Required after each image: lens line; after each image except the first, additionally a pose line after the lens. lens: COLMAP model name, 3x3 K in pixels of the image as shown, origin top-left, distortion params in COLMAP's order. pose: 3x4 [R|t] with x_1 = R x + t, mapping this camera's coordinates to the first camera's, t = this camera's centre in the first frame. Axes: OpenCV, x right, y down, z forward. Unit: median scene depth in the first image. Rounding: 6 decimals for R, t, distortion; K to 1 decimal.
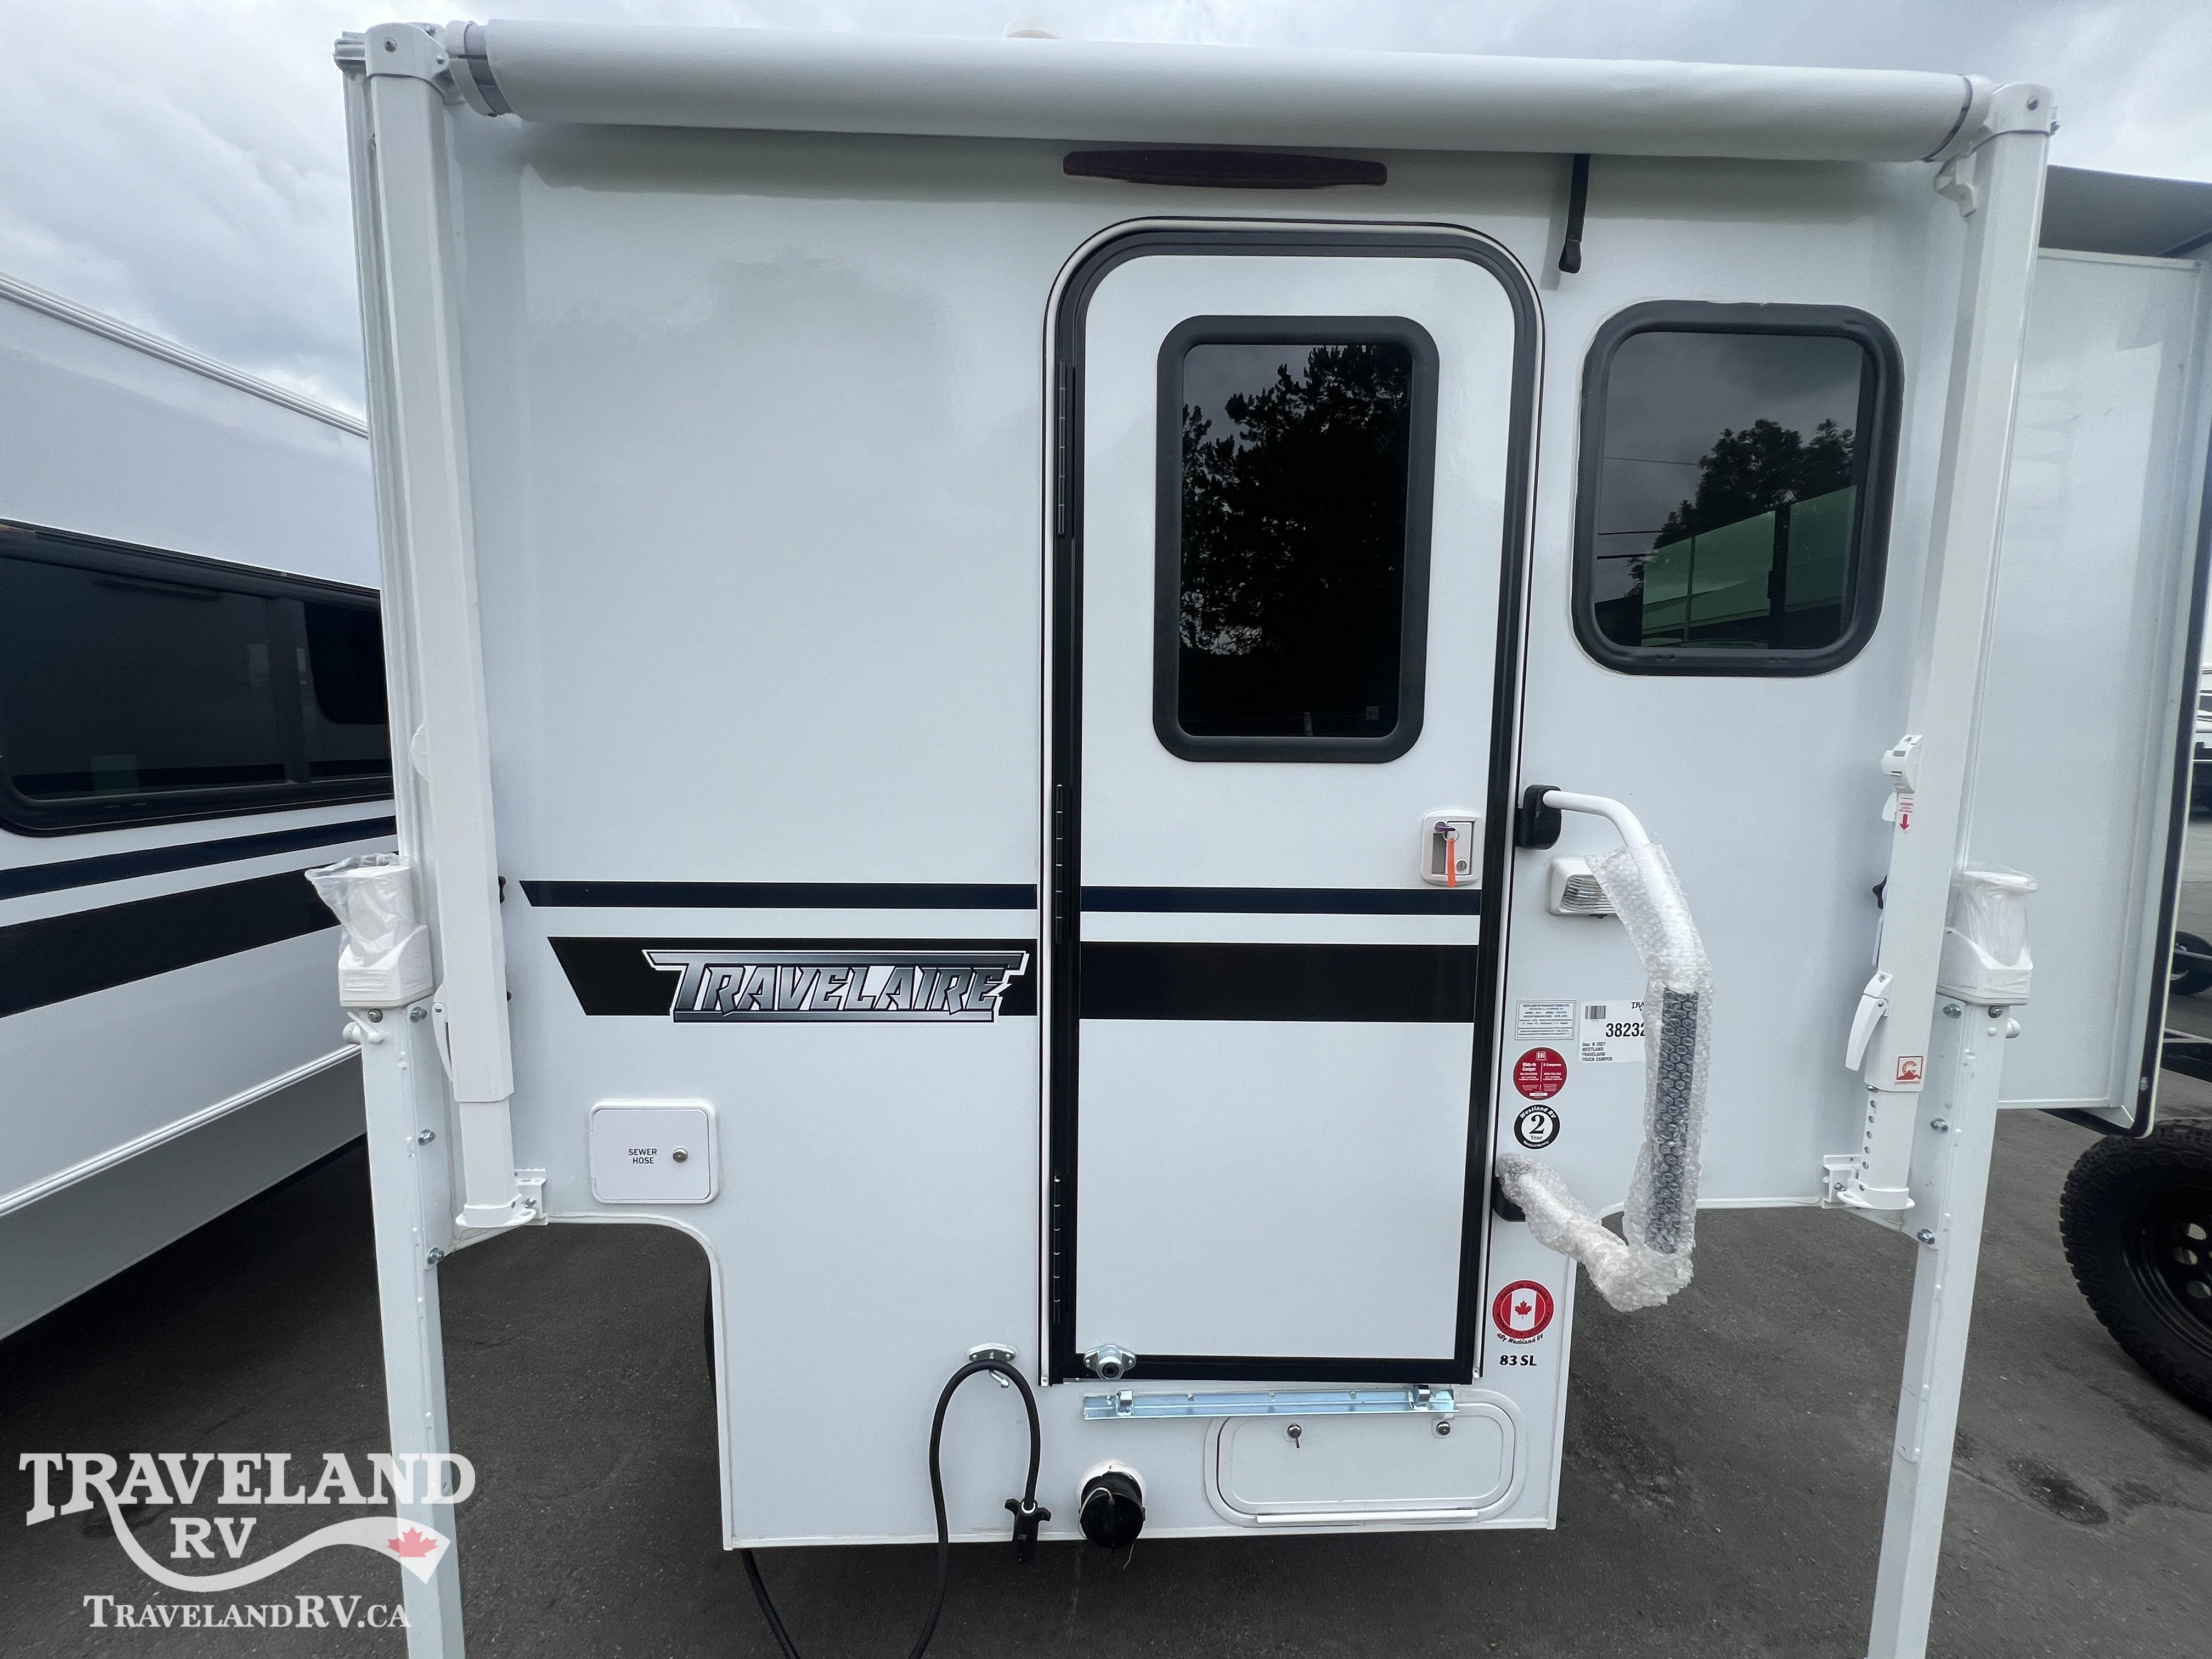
lens RADIAL K [[884.8, 0, 1099.4], [0, 884.8, 828.0], [0, 0, 1]] dist [-0.003089, 0.000481]
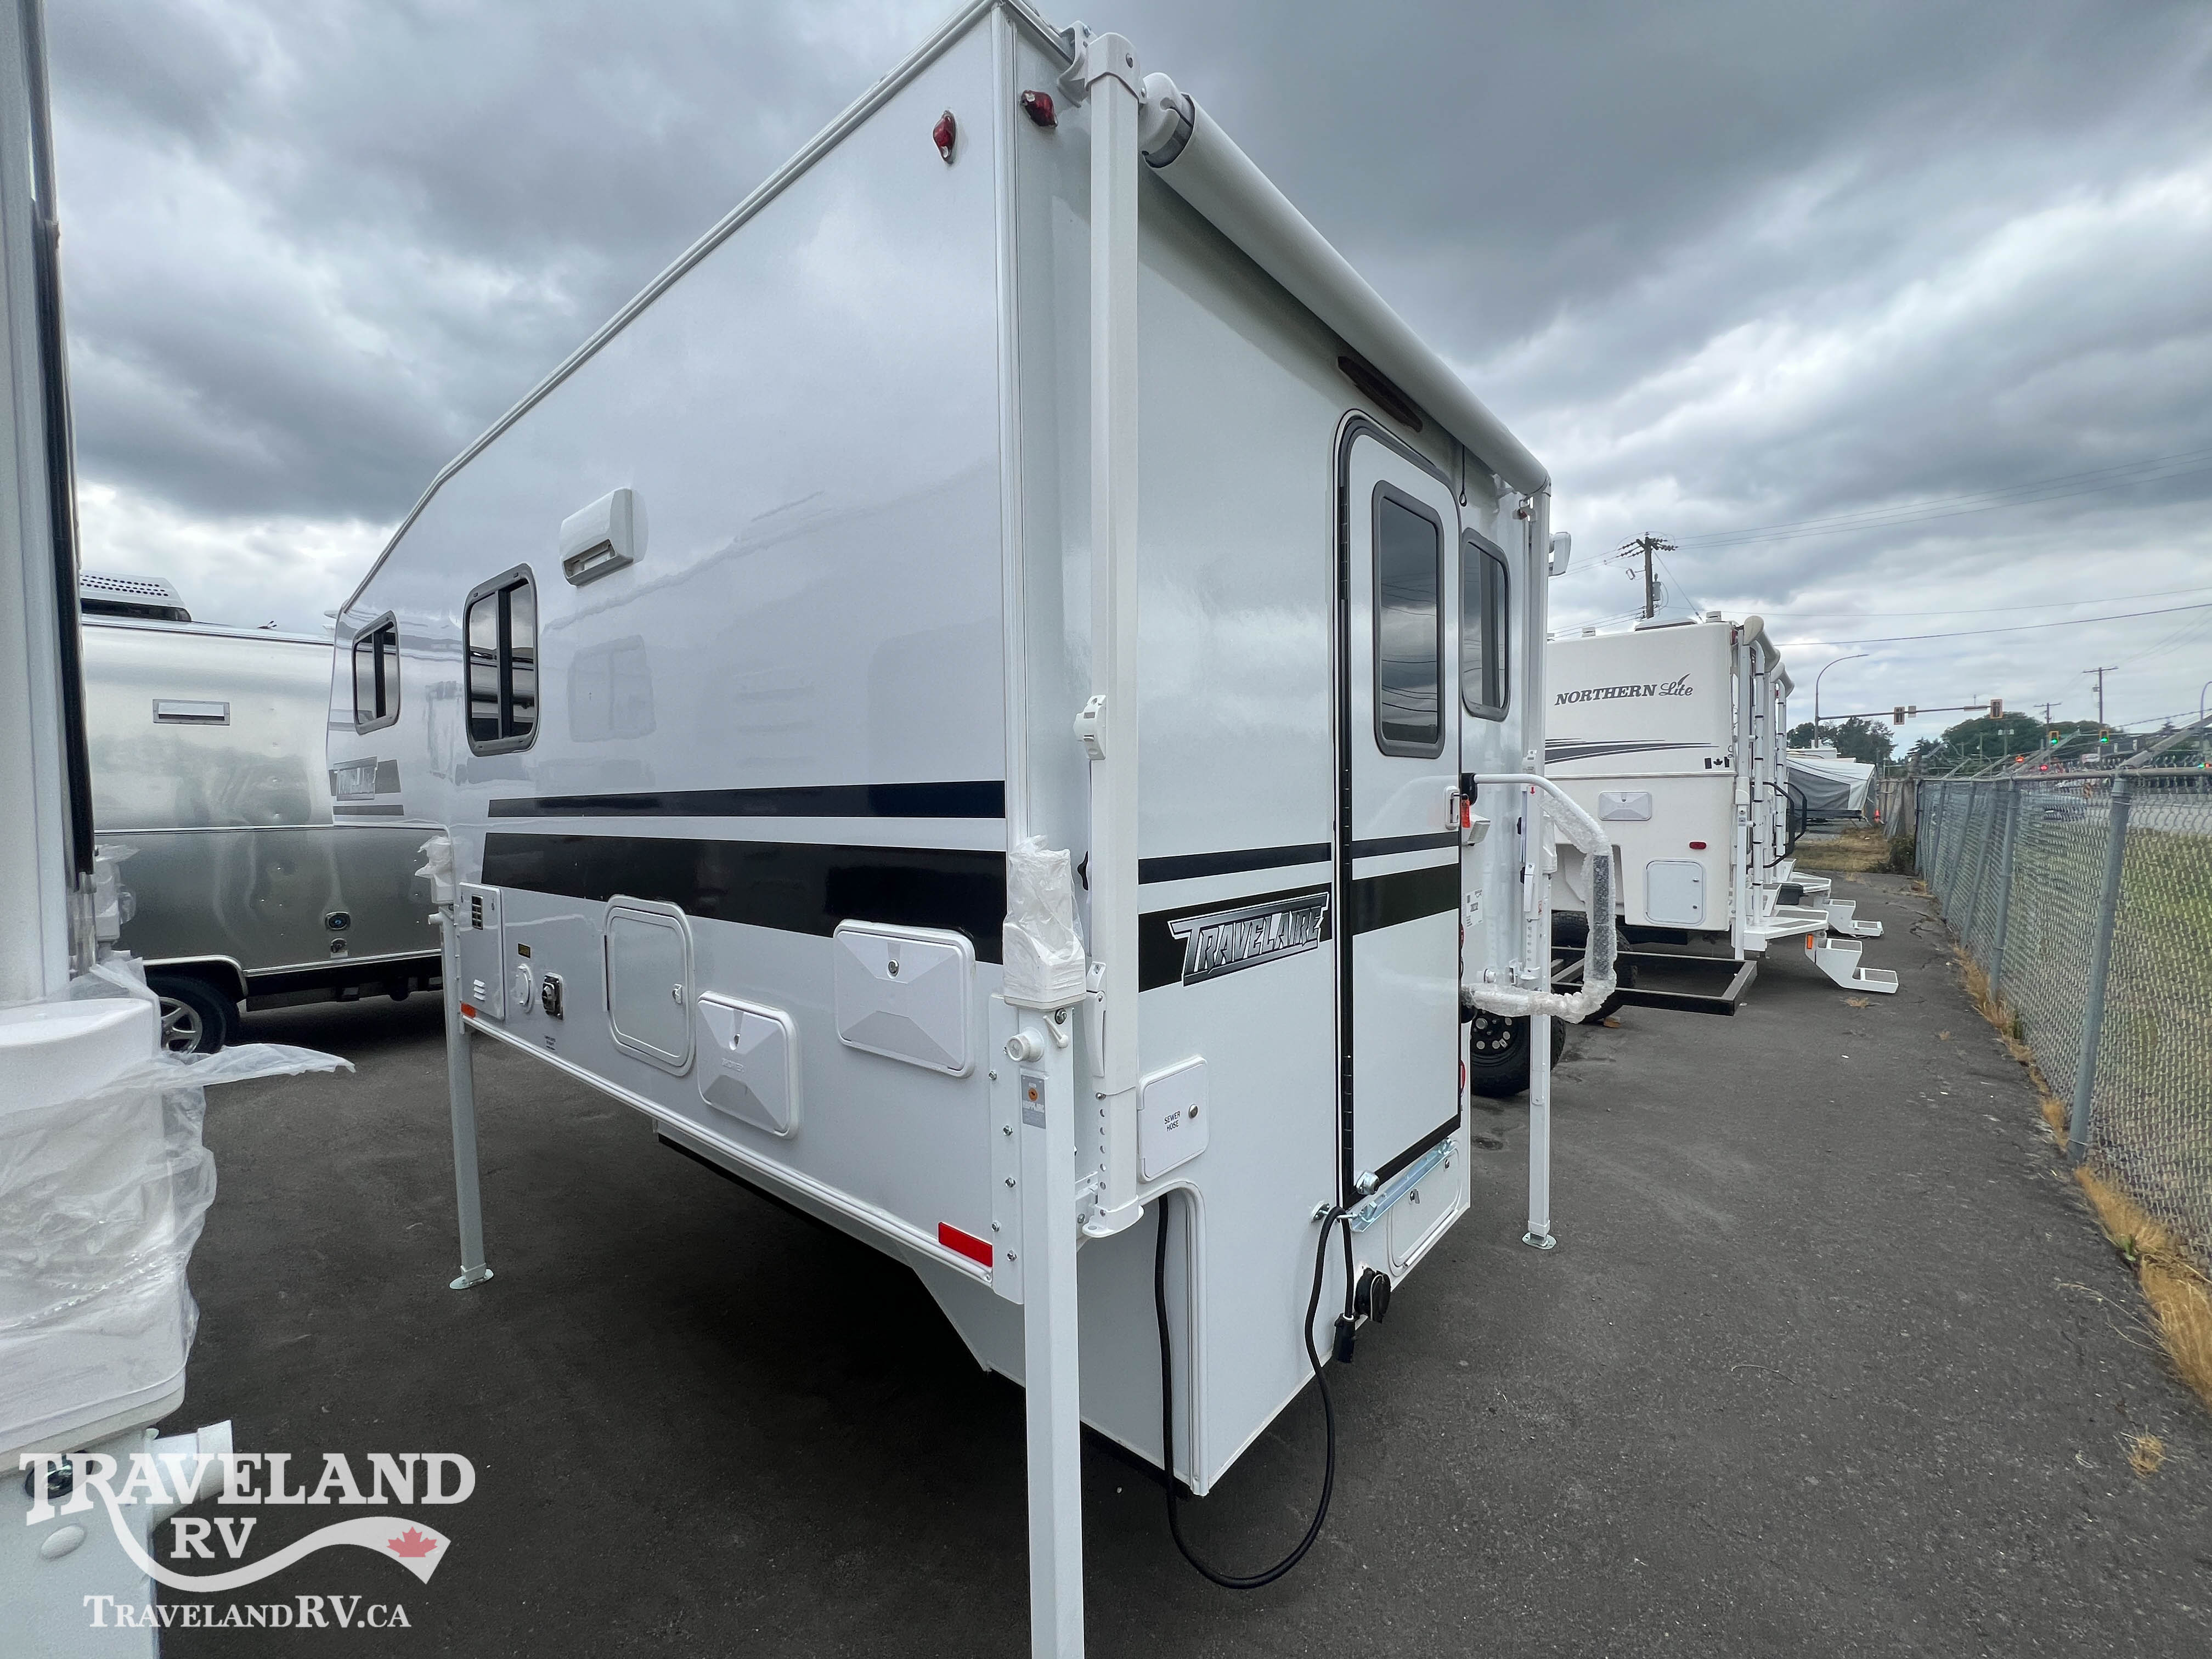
lens RADIAL K [[884.8, 0, 1107.4], [0, 884.8, 827.1], [0, 0, 1]] dist [-0.003089, 0.000481]
pose [[0.668530, -0.037236, 0.742753, -1.332180], [0.092846, 0.995111, -0.033681, 0.054183], [-0.737867, 0.091478, 0.668718, 0.329096]]
